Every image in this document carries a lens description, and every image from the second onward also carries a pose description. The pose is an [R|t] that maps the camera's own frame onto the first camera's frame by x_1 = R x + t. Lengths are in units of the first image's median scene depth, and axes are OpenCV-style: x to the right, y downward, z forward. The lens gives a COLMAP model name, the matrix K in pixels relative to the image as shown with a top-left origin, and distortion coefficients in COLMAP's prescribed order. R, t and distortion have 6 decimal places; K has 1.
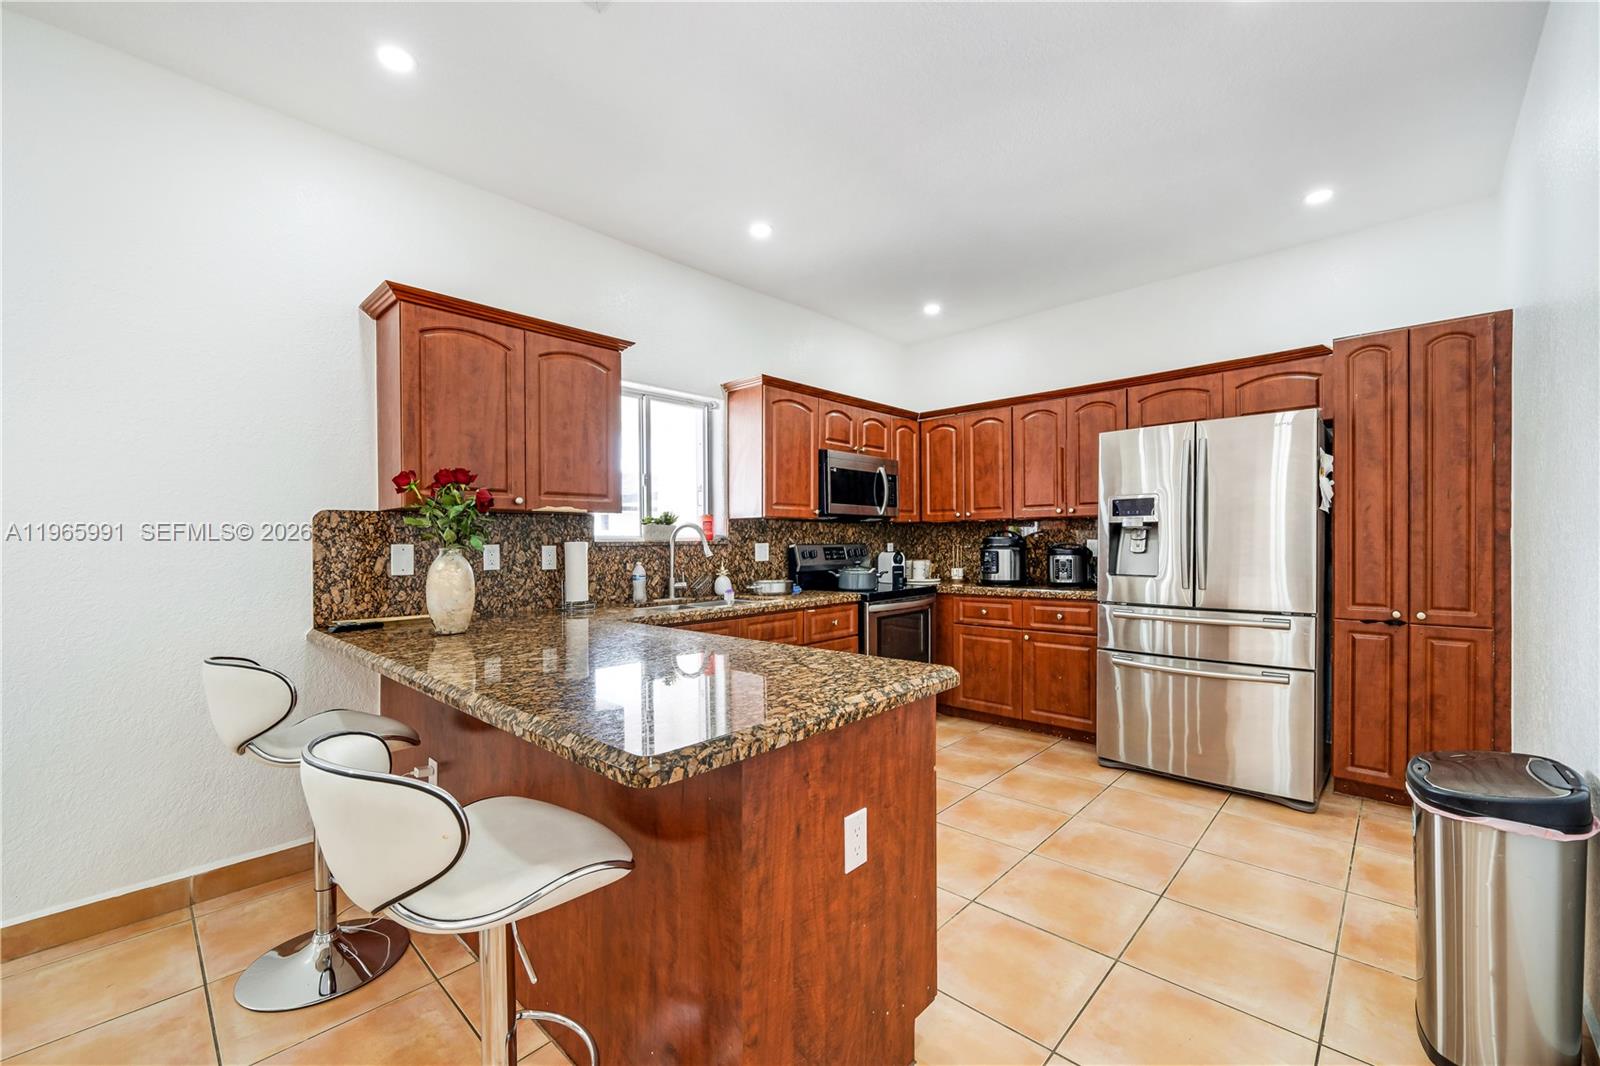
lens RADIAL K [[637.8, 0, 806.0], [0, 637.8, 541.2], [0, 0, 1]] dist [0.001609, 0.000278]
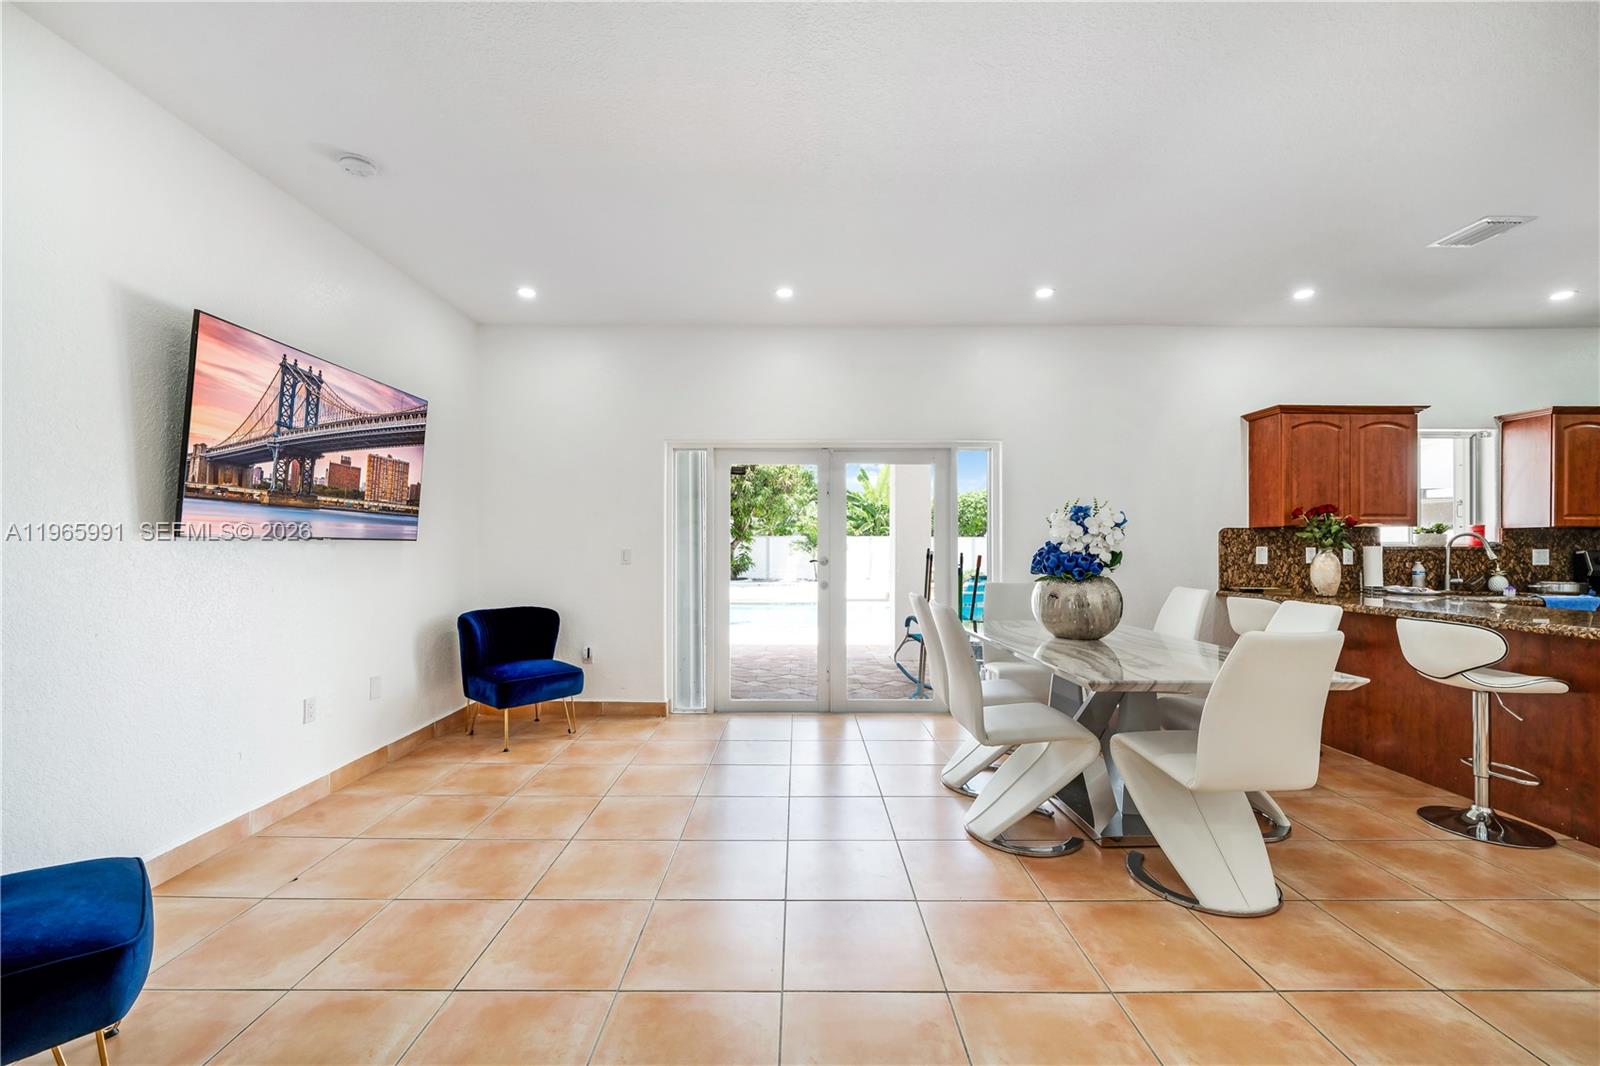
lens RADIAL K [[637.8, 0, 806.0], [0, 637.8, 541.2], [0, 0, 1]] dist [0.001609, 0.000278]
pose [[0.689683, 0.004763, -0.724096, -0.177441], [-0.009424, 0.999953, -0.002399, 0.004798], [0.724050, 0.008479, 0.689695, -0.884577]]
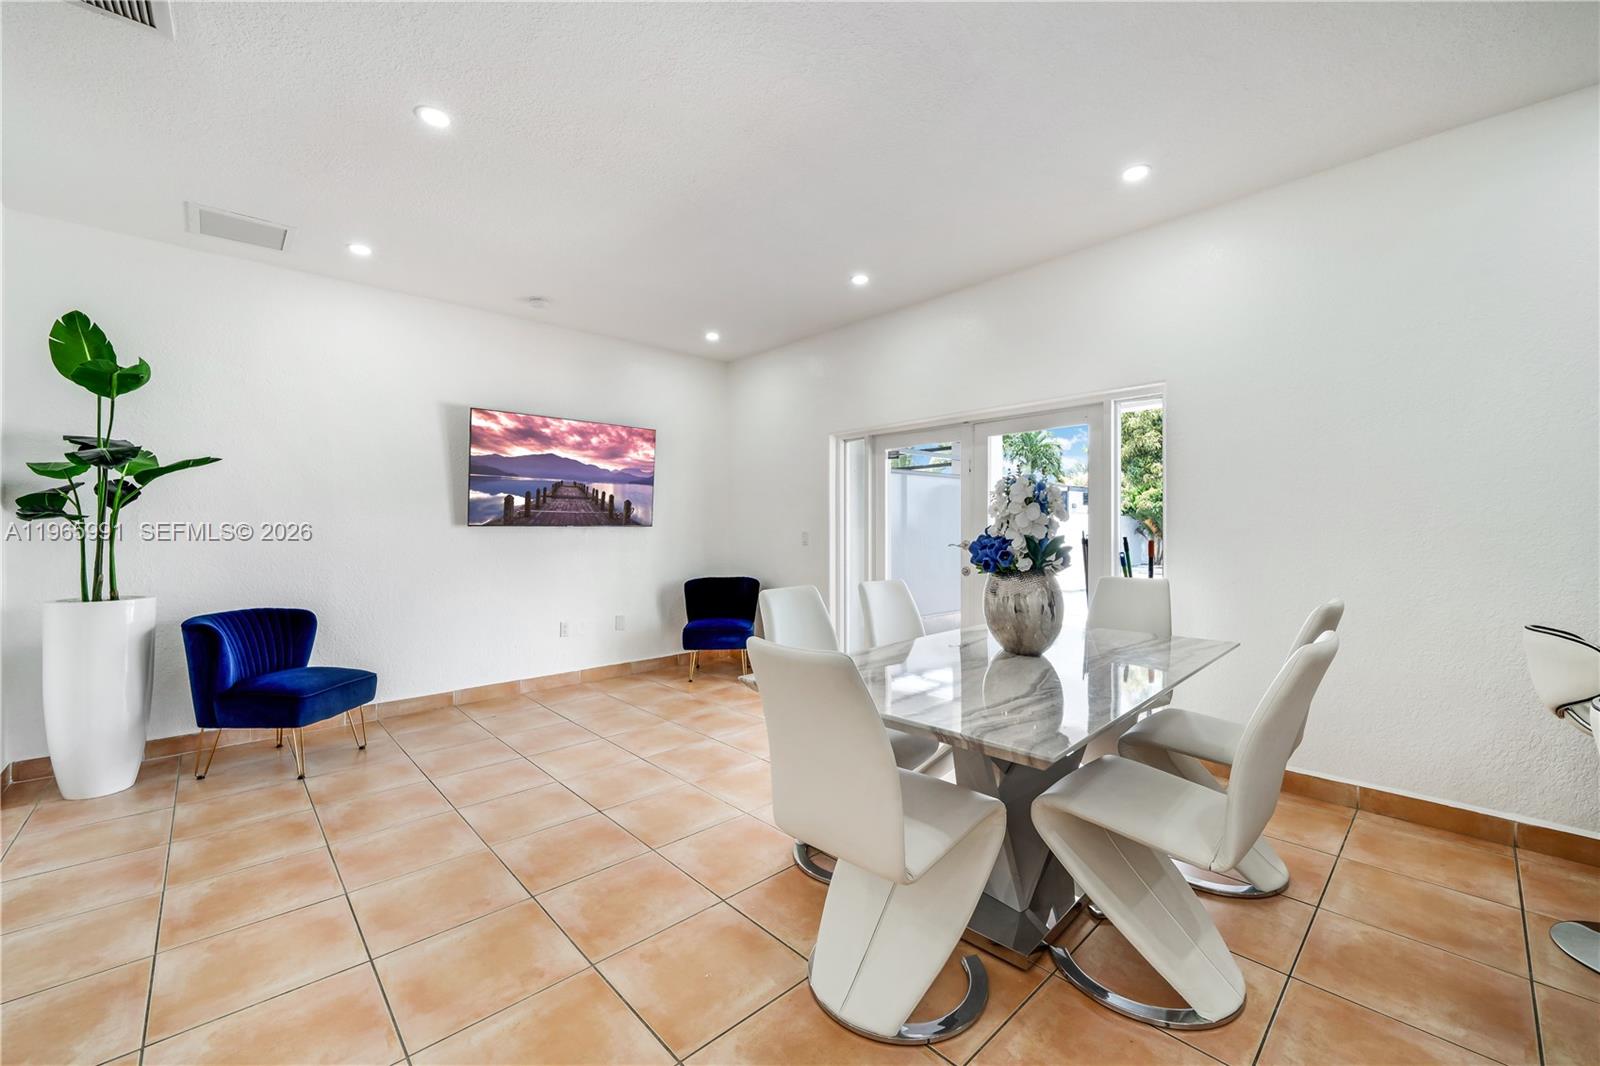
lens RADIAL K [[632.1, 0, 800.0], [0, 632.1, 533.0], [0, 0, 1]] dist [-0.000352, -0.000216]
pose [[-0.063589, 0.015170, -0.997861, 0.138386], [0.003626, 0.999881, 0.014970, -0.000668], [0.997970, -0.002667, -0.063636, -0.115590]]
